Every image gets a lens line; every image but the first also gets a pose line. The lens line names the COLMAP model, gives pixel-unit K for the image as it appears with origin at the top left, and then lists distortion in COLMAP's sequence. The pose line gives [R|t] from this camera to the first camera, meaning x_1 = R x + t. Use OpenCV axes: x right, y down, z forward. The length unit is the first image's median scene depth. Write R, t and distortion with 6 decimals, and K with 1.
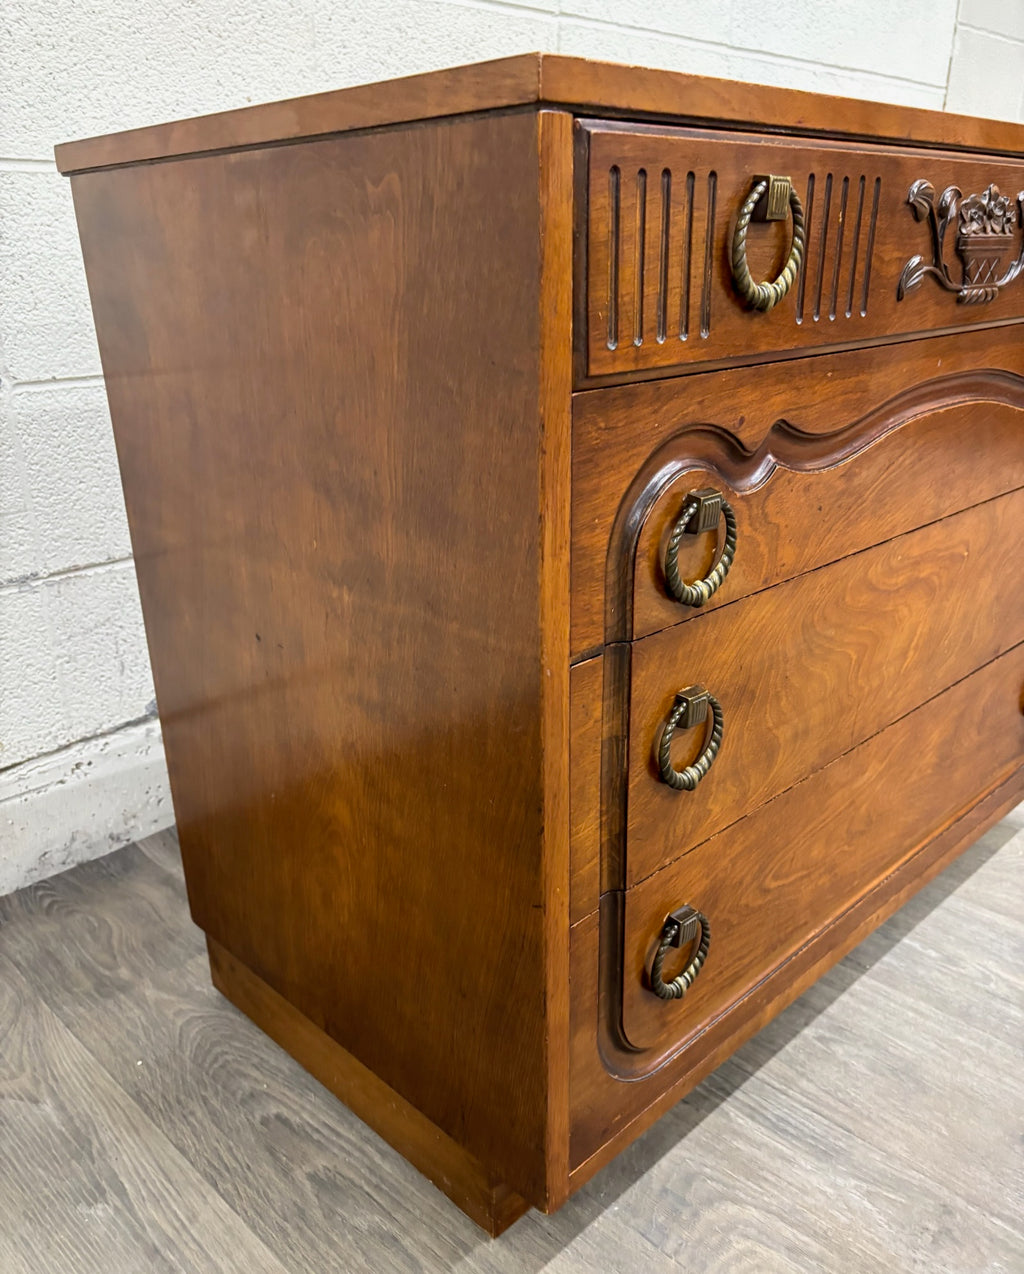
lens RADIAL K [[1038.5, 0, 519.9], [0, 1038.5, 698.5], [0, 0, 1]] dist [0.005712, -0.021174]
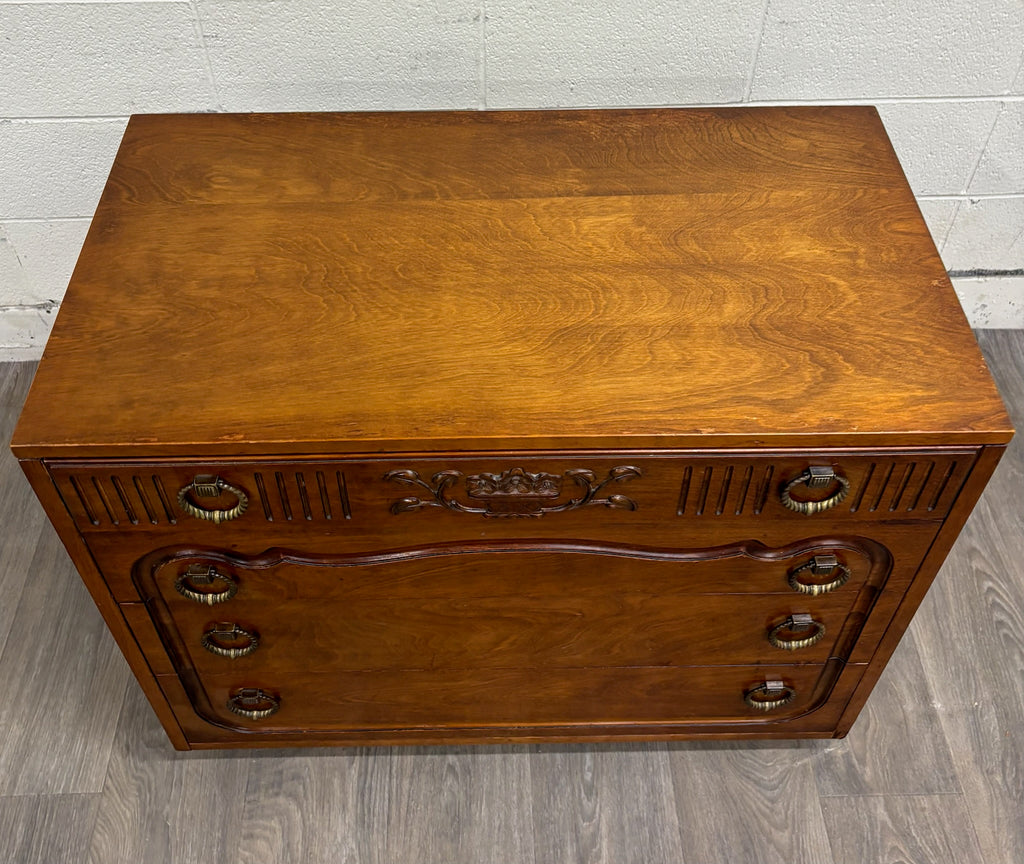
lens RADIAL K [[1091.3, 0, 488.8], [0, 1091.3, 331.3], [0, 0, 1]] dist [-0.008956, 0.027209]
pose [[0.726226, 0.510941, -0.459930, 0.765901], [-0.282928, 0.831885, 0.477409, -1.012154], [0.626536, -0.216580, 0.748696, -0.015801]]
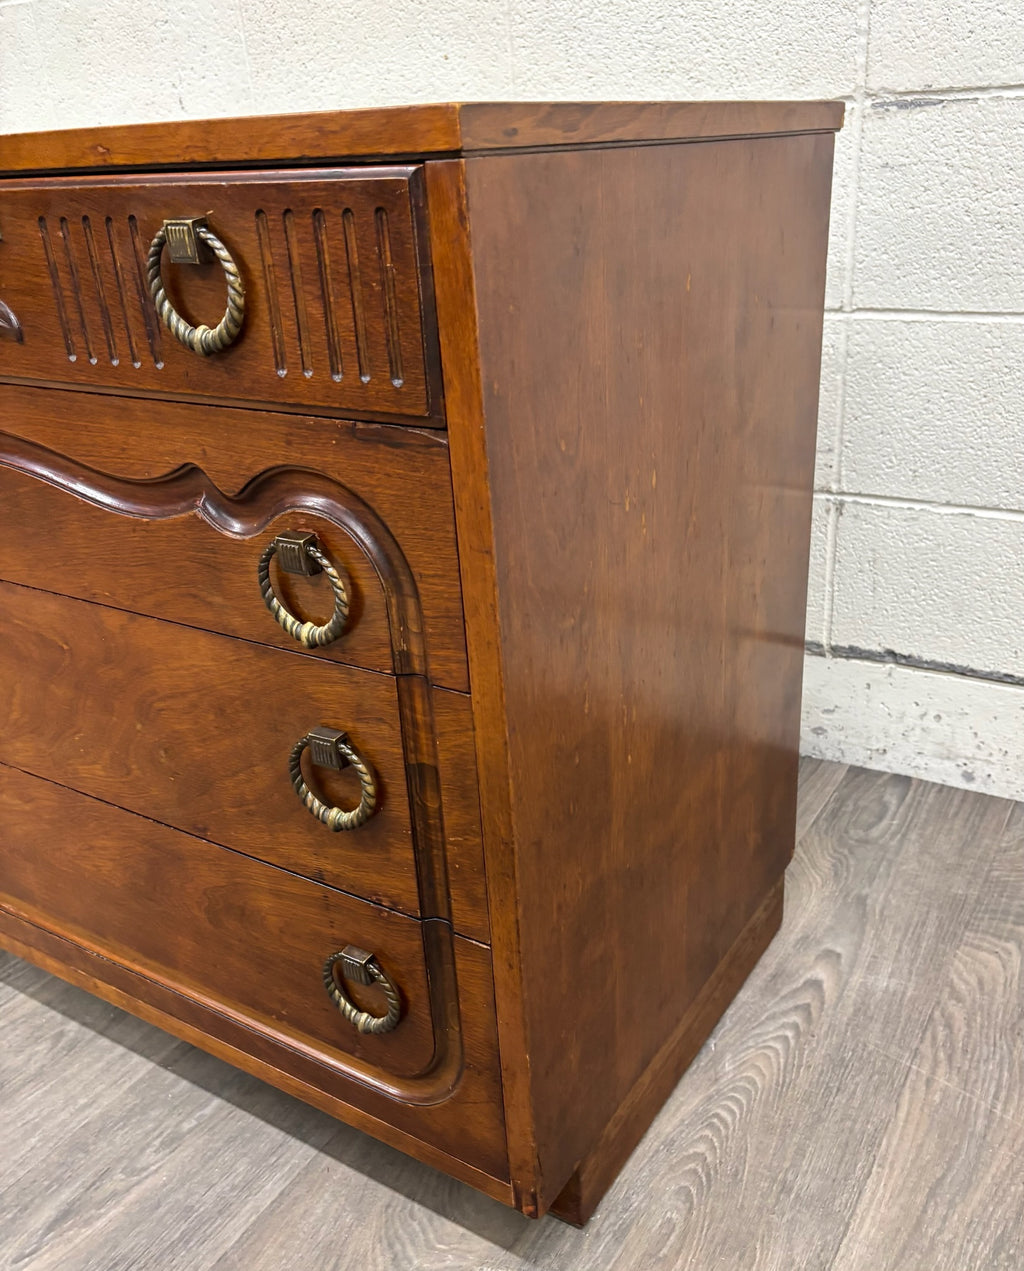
lens RADIAL K [[1126.7, 0, 541.6], [0, 1126.7, 684.1], [0, 0, 1]] dist [0.016160, 0.008388]
pose [[0.234728, 0.420441, -0.876431, 1.270722], [-0.349560, 0.877816, 0.327485, -0.519317], [0.907034, 0.229496, 0.353018, 0.991884]]
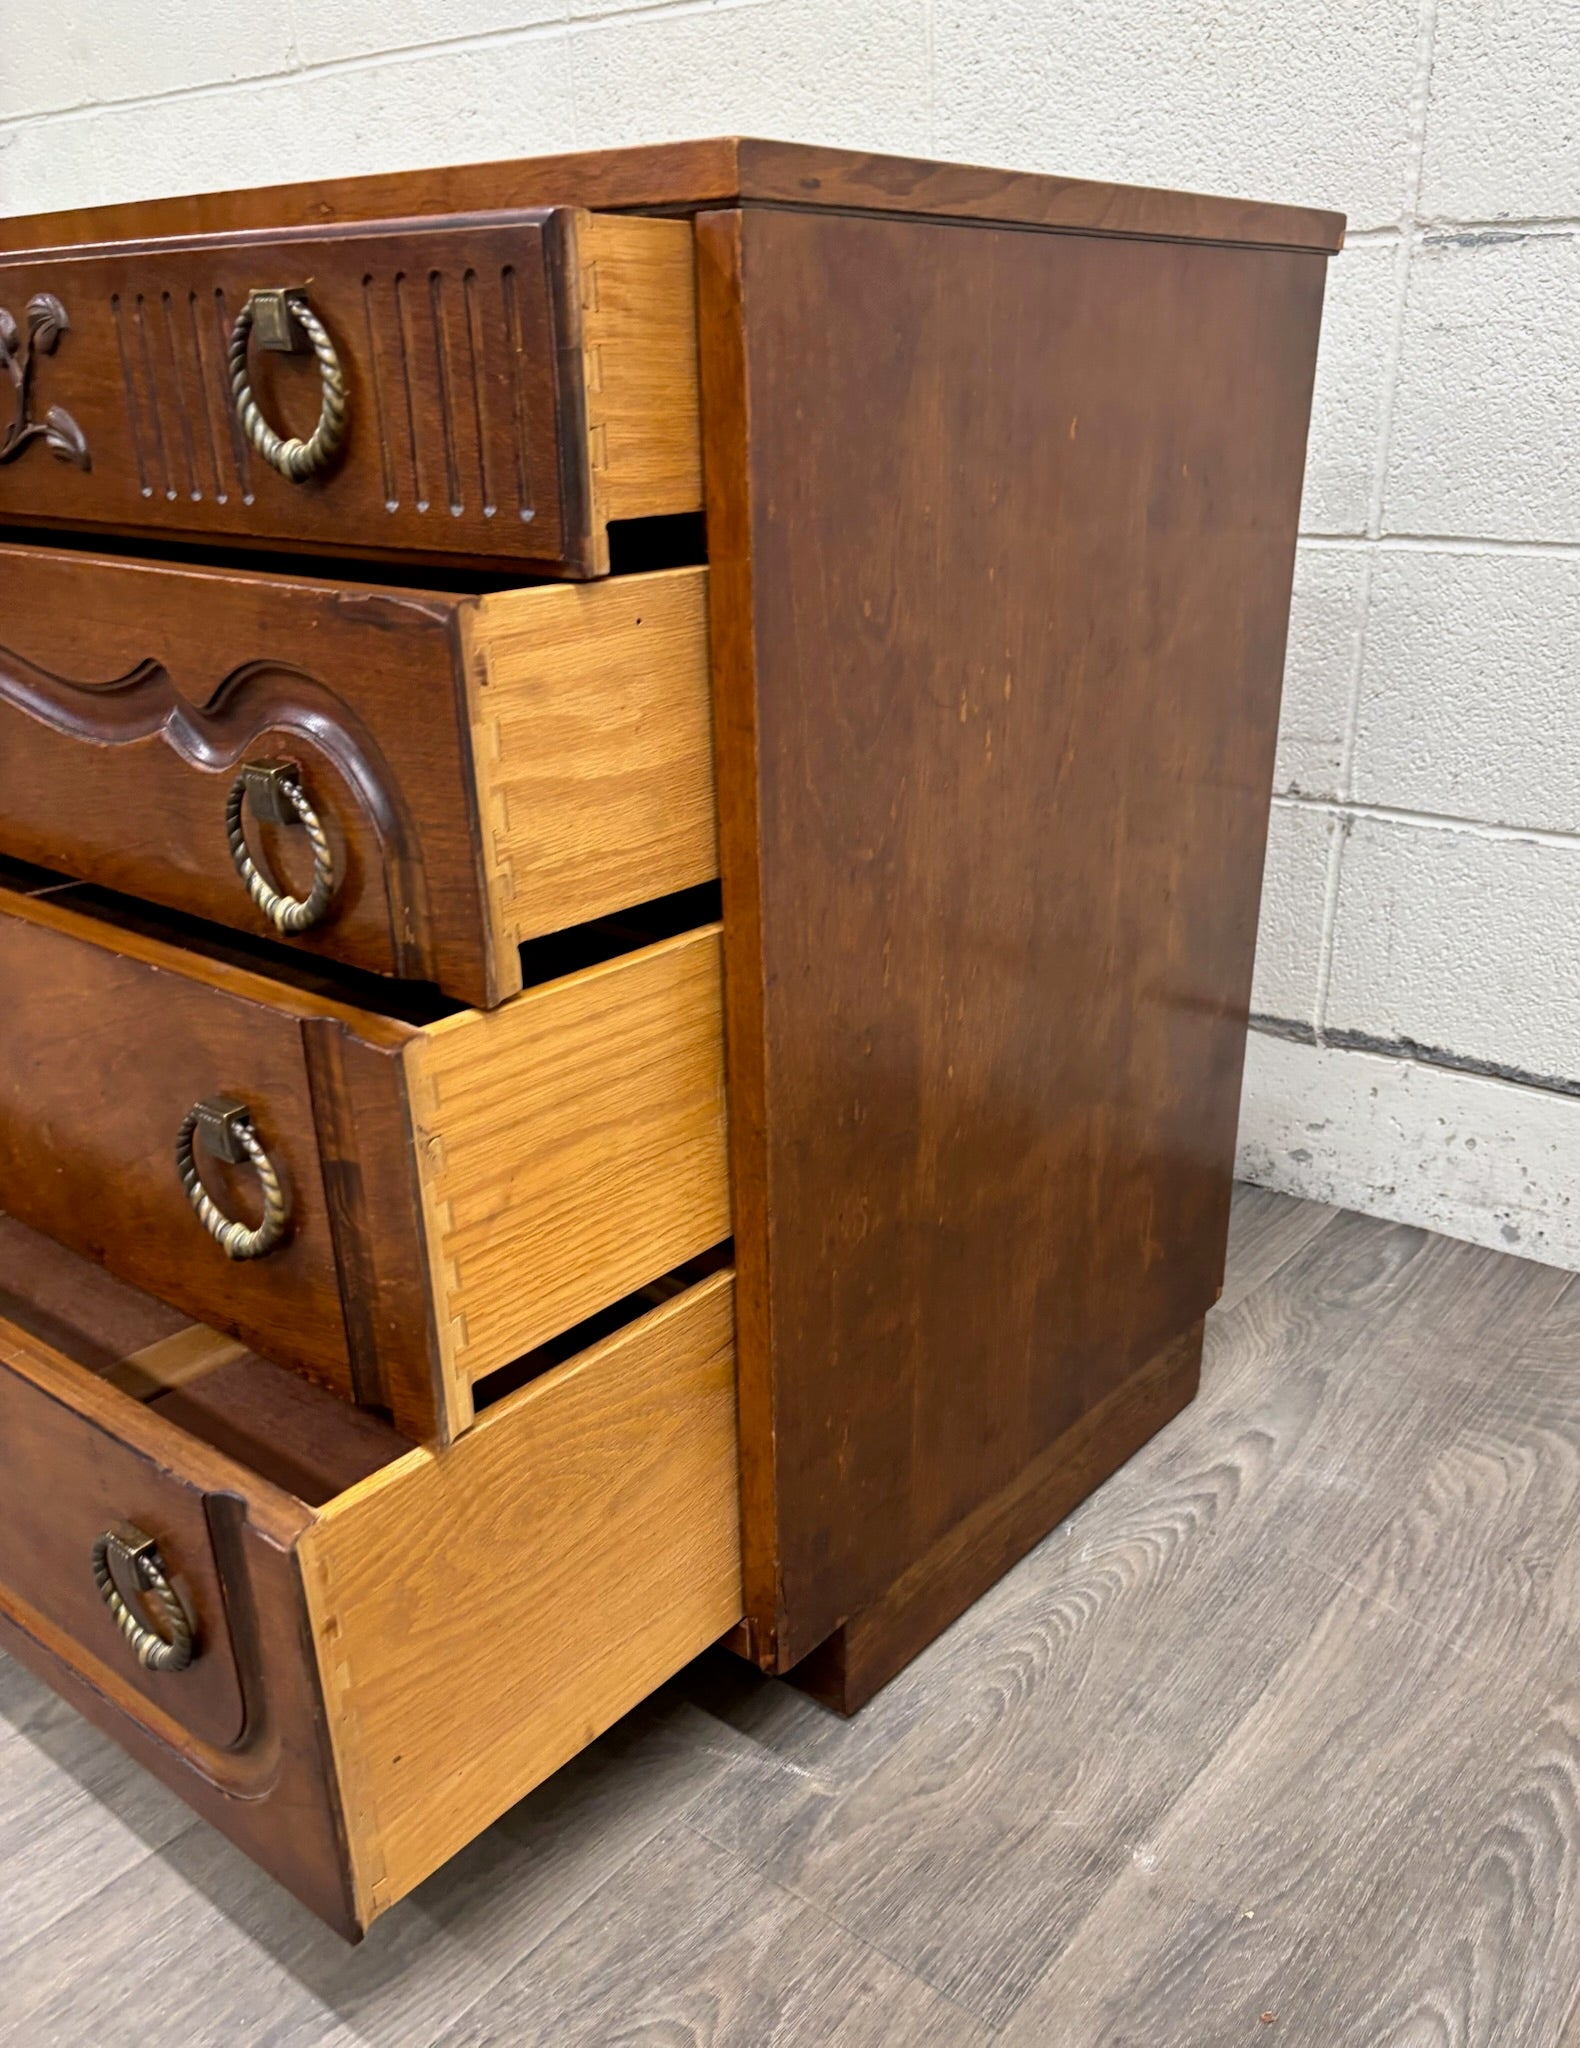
lens RADIAL K [[1688.2, 0, 815.6], [0, 1688.2, 1140.7], [0, 0, 1]] dist [0.008107, 0.008178]
pose [[0.115248, 0.429893, -0.895494, 1.415879], [-0.391321, 0.848249, 0.356850, -0.490281], [0.913009, 0.309299, 0.265985, 1.053710]]
